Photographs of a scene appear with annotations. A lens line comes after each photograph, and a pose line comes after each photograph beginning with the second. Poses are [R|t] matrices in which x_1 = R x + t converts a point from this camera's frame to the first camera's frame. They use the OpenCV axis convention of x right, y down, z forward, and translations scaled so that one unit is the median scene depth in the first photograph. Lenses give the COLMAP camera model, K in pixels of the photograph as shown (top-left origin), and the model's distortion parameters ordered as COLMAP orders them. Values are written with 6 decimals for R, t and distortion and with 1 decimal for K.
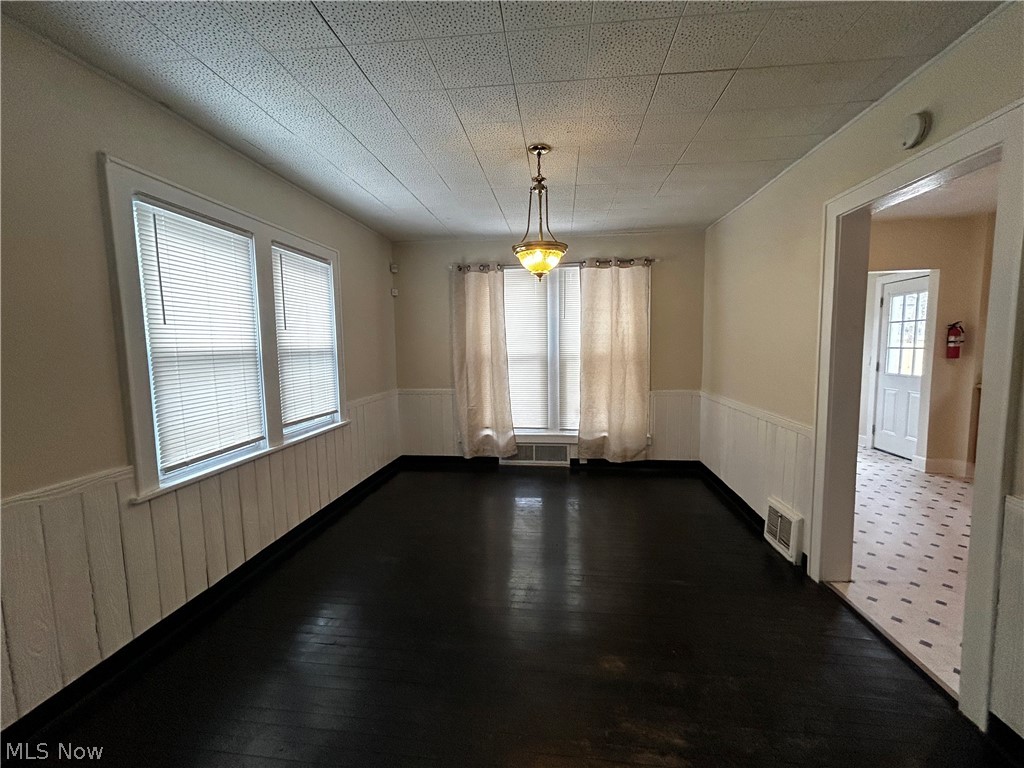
lens RADIAL K [[412.9, 0, 511.2], [0, 412.9, 383.8], [0, 0, 1]] dist [0.001844, -0.000799]
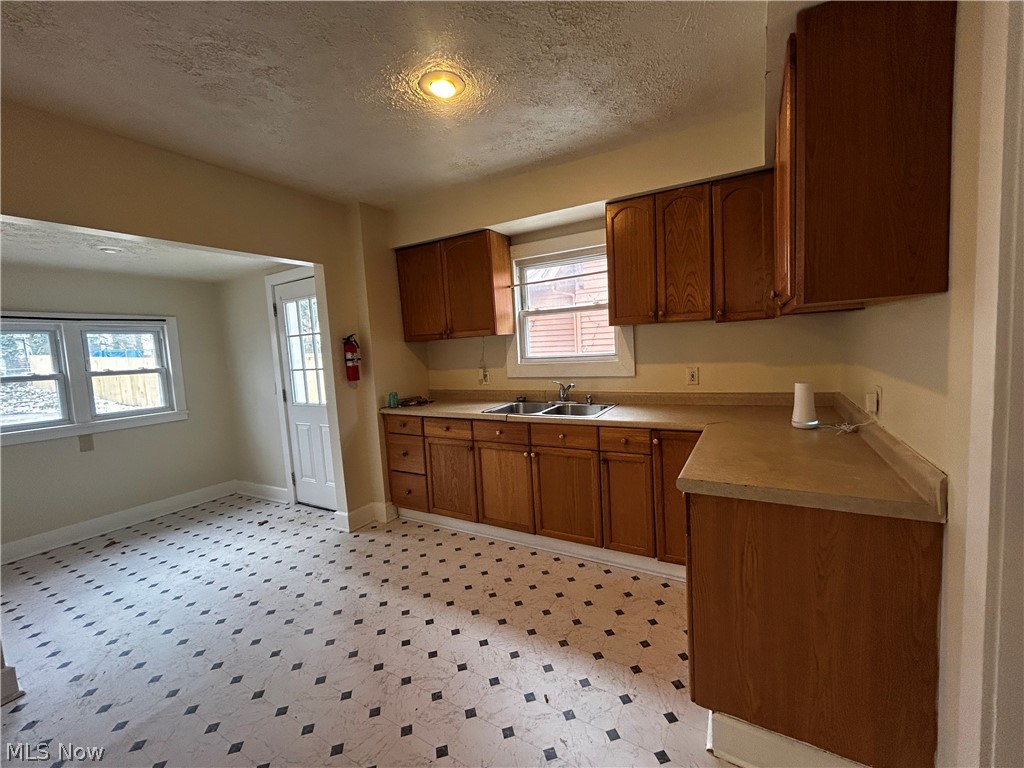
lens RADIAL K [[412.9, 0, 513.1], [0, 412.9, 384.6], [0, 0, 1]] dist [0.001844, -0.000799]
pose [[0.394224, -0.089296, 0.914666, 0.424212], [0.135450, 0.990045, 0.038275, -0.039033], [-0.908978, 0.108802, 0.402395, 0.370105]]
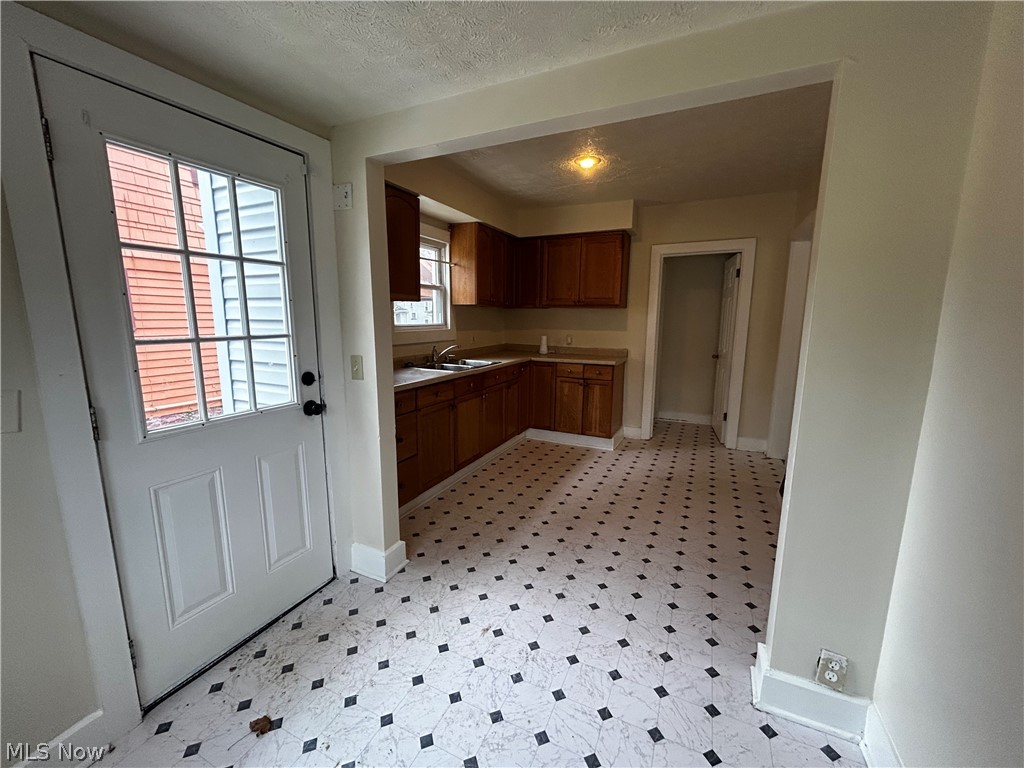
lens RADIAL K [[412.9, 0, 515.8], [0, 412.9, 378.4], [0, 0, 1]] dist [0.001844, -0.000799]
pose [[-0.948686, -0.036666, 0.314087, 0.664180], [0.040362, 0.971091, 0.235273, -0.132408], [-0.313634, 0.235878, -0.919780, 1.314615]]
